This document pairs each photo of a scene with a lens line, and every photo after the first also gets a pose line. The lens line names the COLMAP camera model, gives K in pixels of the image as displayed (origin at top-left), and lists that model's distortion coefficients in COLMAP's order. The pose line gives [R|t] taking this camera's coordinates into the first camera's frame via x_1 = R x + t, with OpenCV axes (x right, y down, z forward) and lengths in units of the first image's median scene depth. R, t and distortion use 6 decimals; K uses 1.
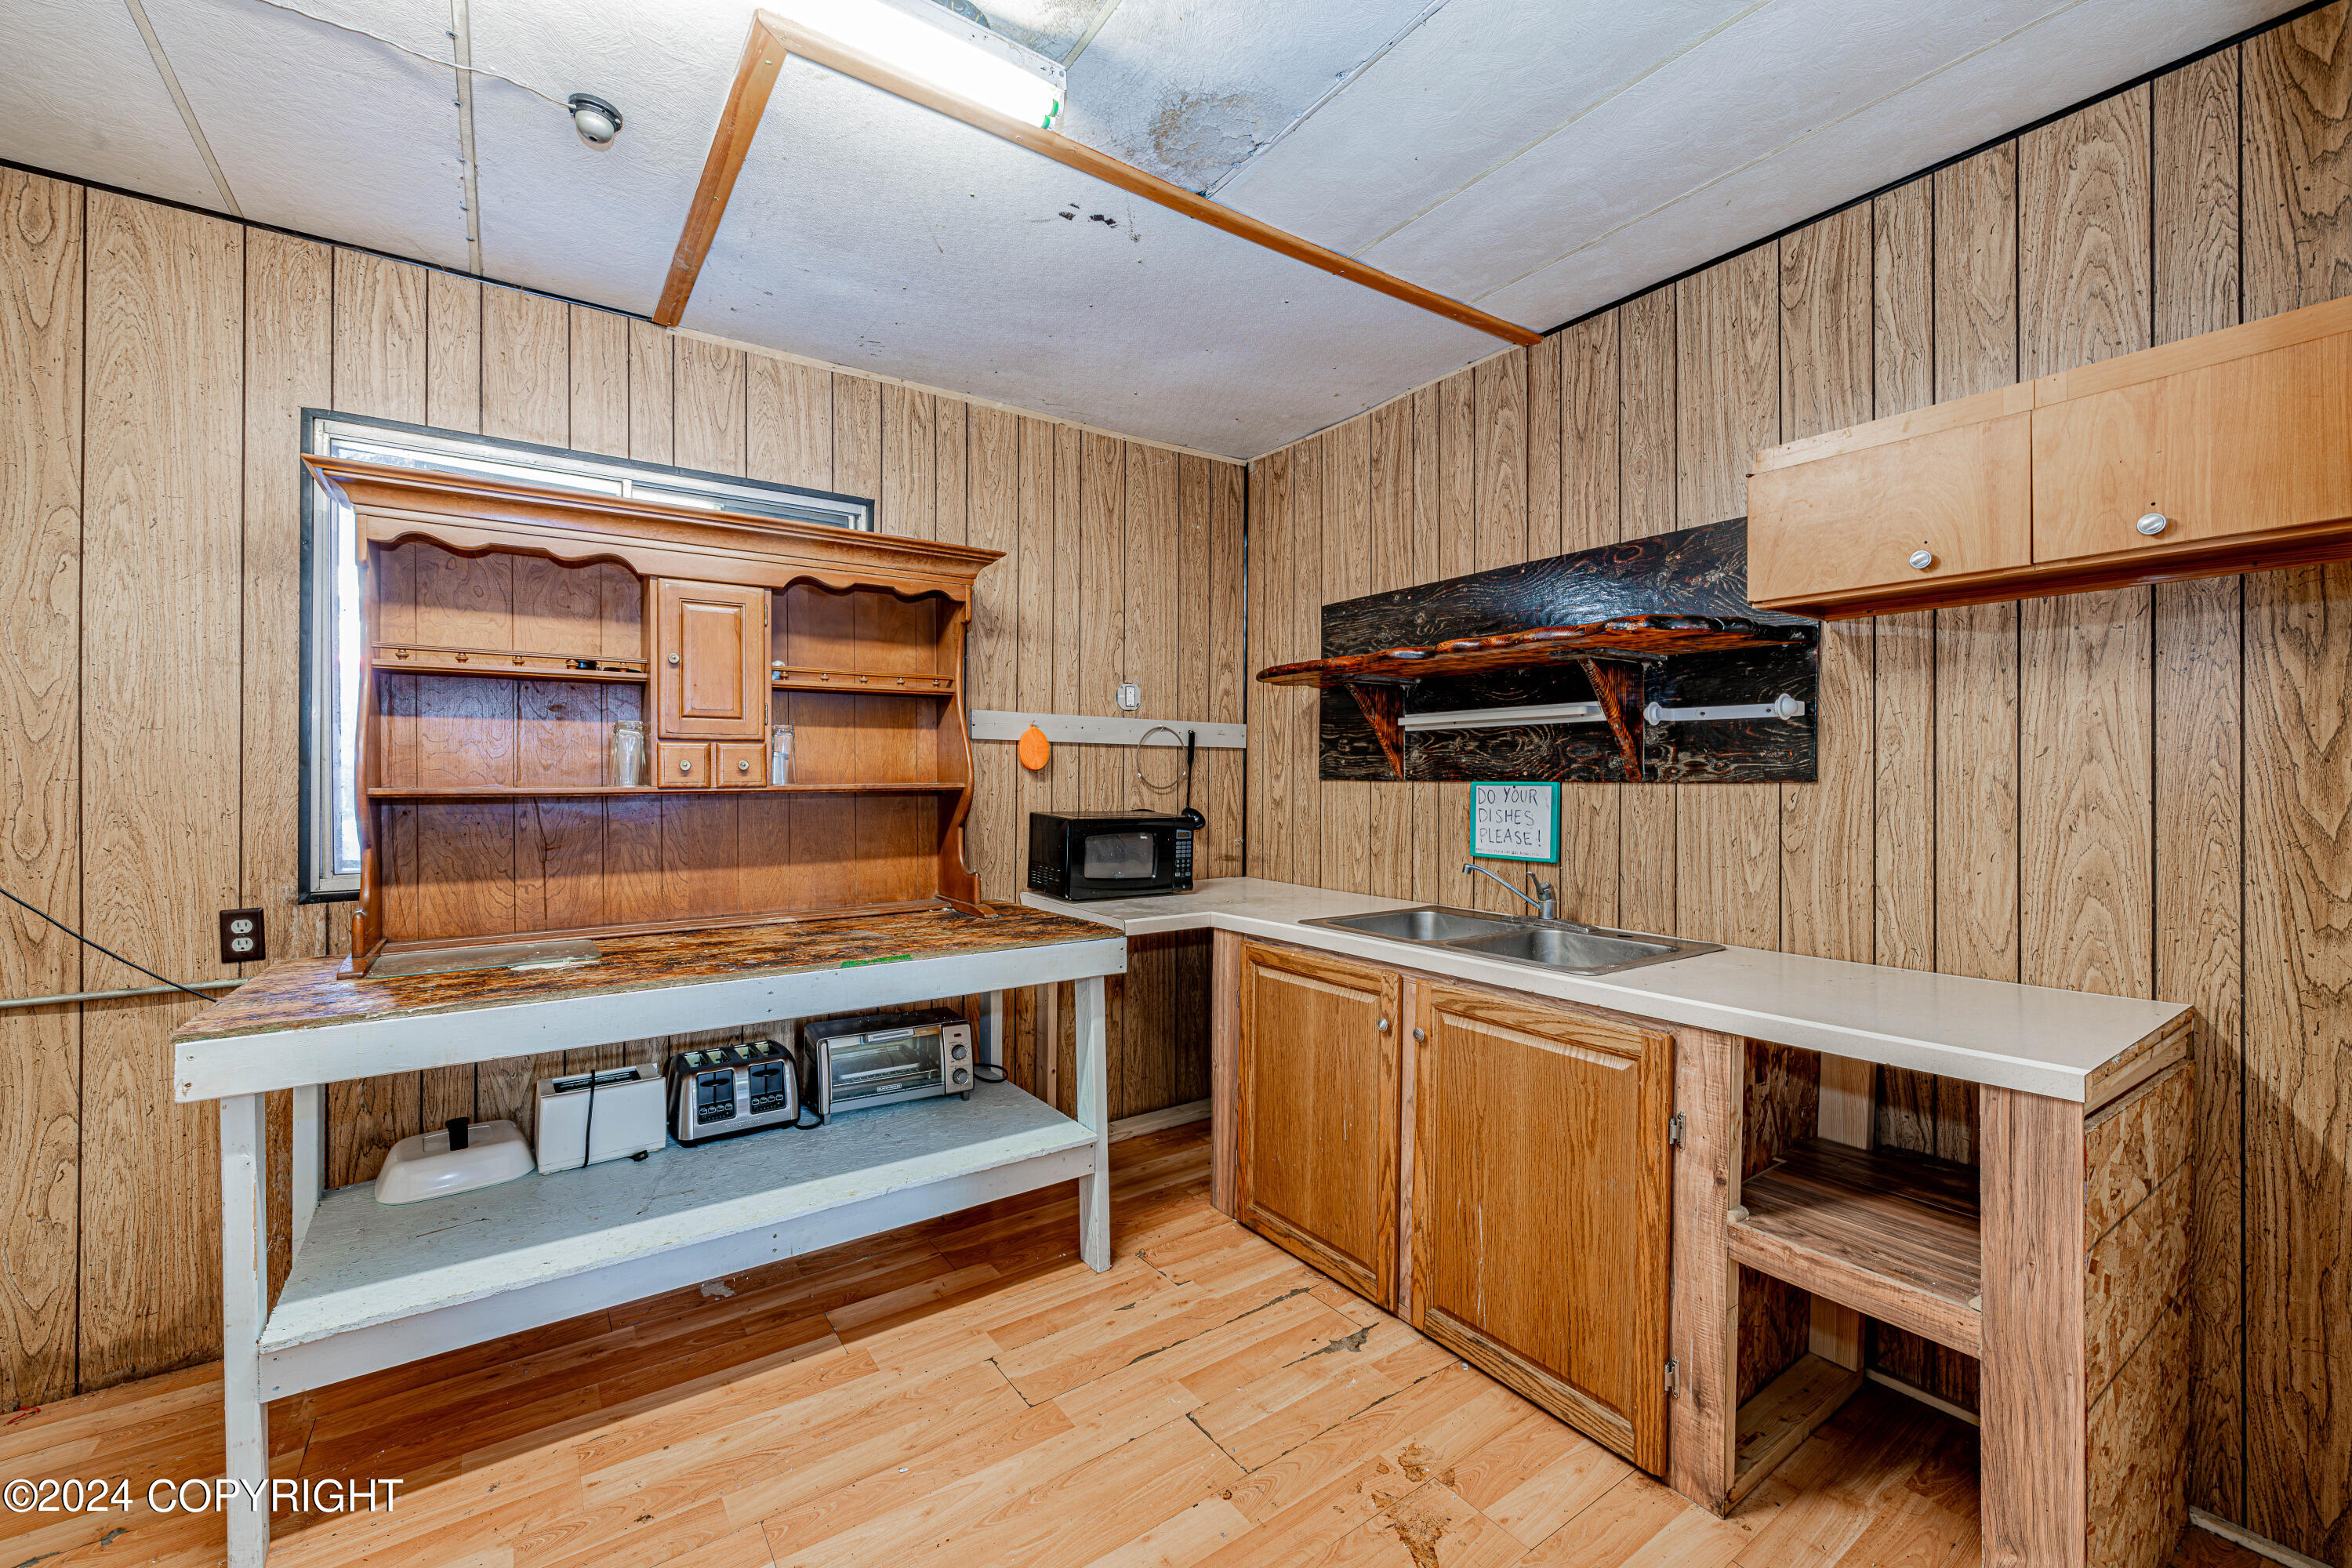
lens RADIAL K [[975.5, 0, 1176.0], [0, 975.5, 784.0], [0, 0, 1]] dist [0.000234, -0.000378]
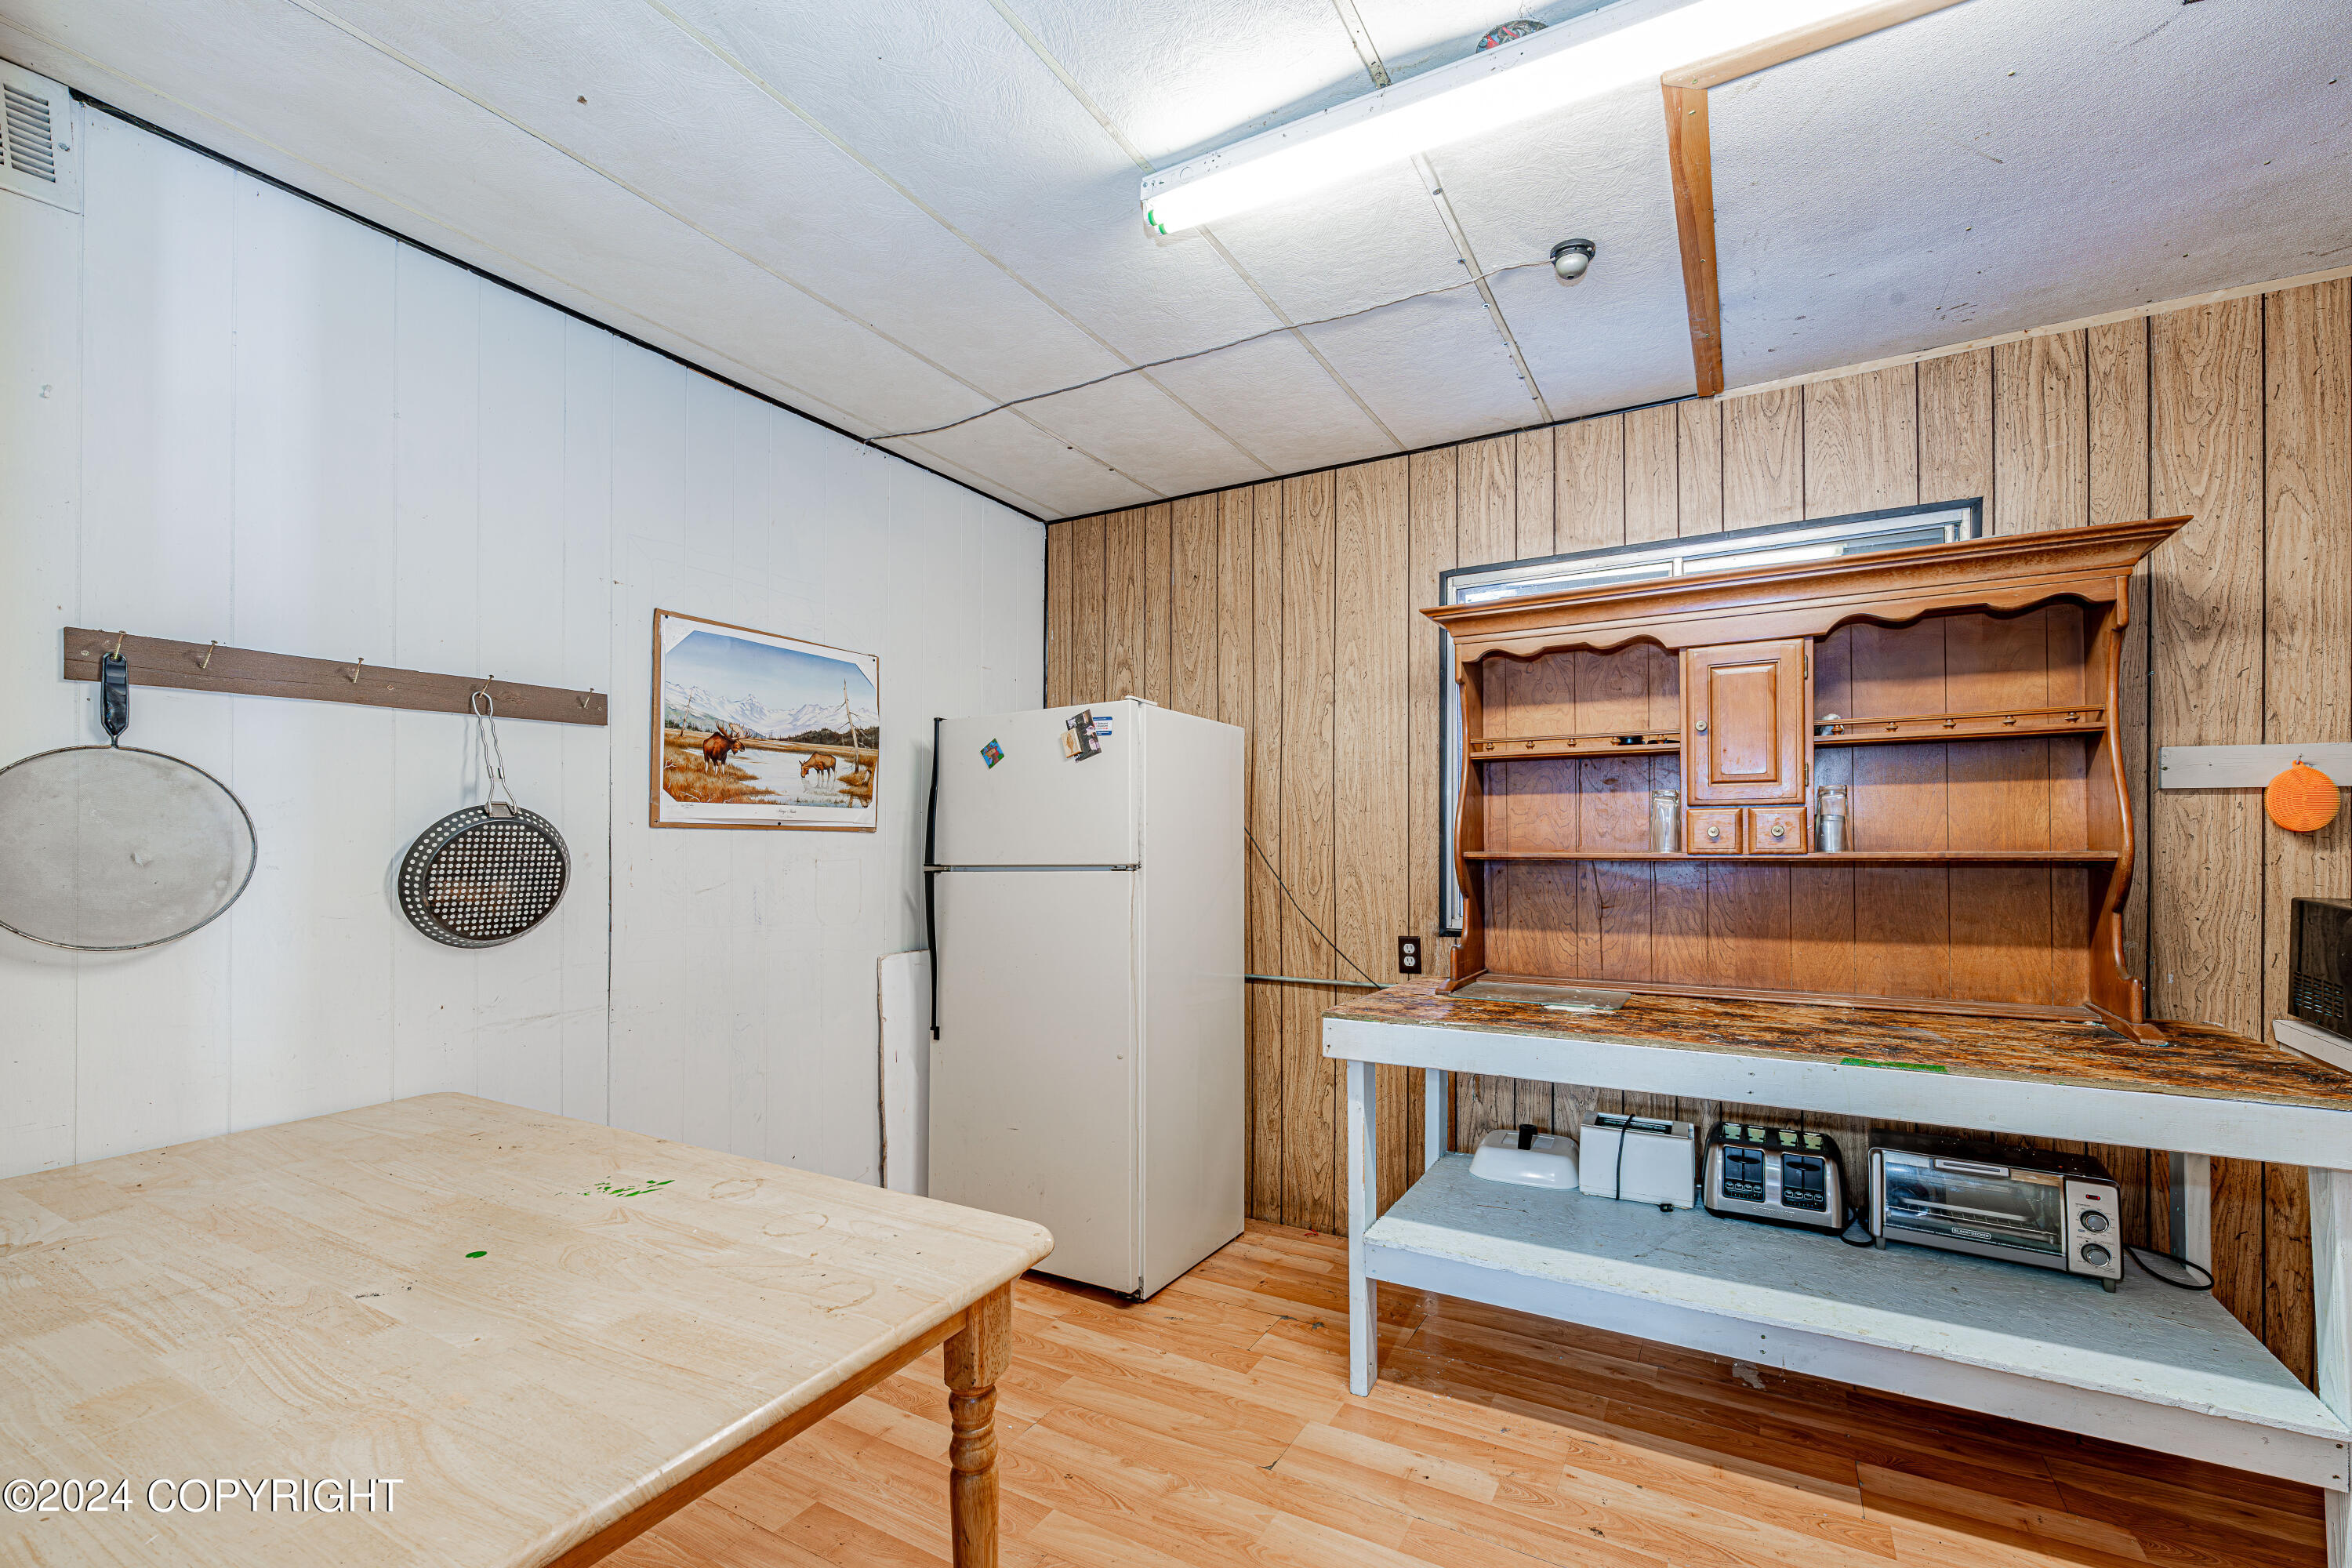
lens RADIAL K [[971.9, 0, 1184.6], [0, 971.9, 841.9], [0, 0, 1]] dist [-0.000273, 0.000039]
pose [[0.433459, 0.000208, -0.901173, 0.151674], [-0.005018, 0.999985, -0.002183, -0.003701], [0.901160, 0.005468, 0.433453, 0.079838]]
